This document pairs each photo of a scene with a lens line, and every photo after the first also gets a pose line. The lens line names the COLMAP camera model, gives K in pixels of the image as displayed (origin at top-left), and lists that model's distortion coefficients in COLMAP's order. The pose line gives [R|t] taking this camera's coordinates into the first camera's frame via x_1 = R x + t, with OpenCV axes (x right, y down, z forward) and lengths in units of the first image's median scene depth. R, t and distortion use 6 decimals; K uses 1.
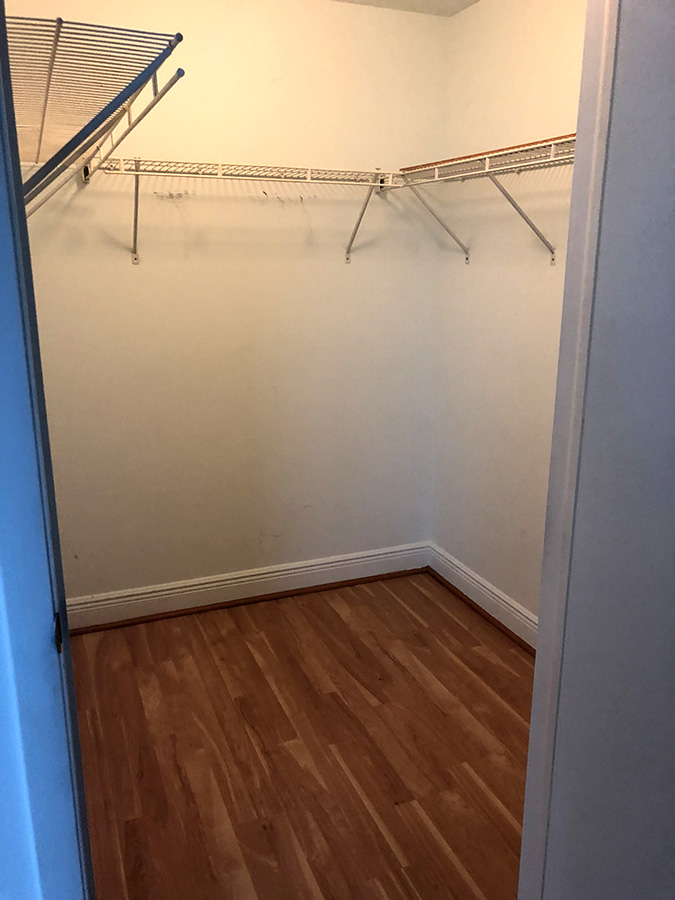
lens RADIAL K [[739.0, 0, 337.5], [0, 739.0, 455.8], [0, 0, 1]] dist [0.049695, -0.048579]
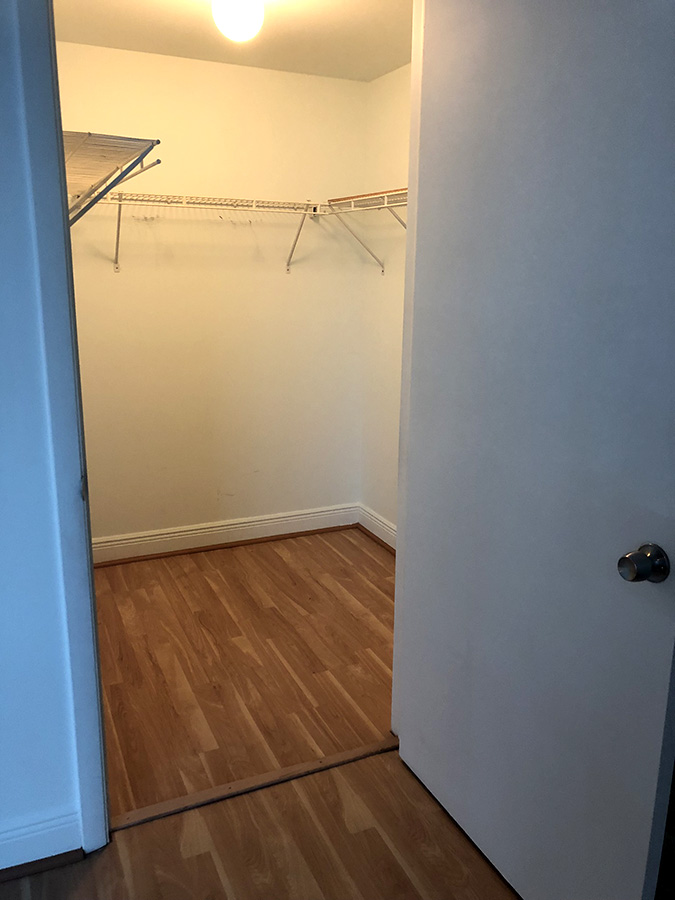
lens RADIAL K [[739.0, 0, 337.9], [0, 739.0, 443.9], [0, 0, 1]] dist [0.049695, -0.048579]
pose [[0.999098, 0.000243, 0.042452, 0.051137], [0.000949, 0.999606, -0.028067, 0.071760], [-0.042442, 0.028082, 0.998704, -0.276174]]
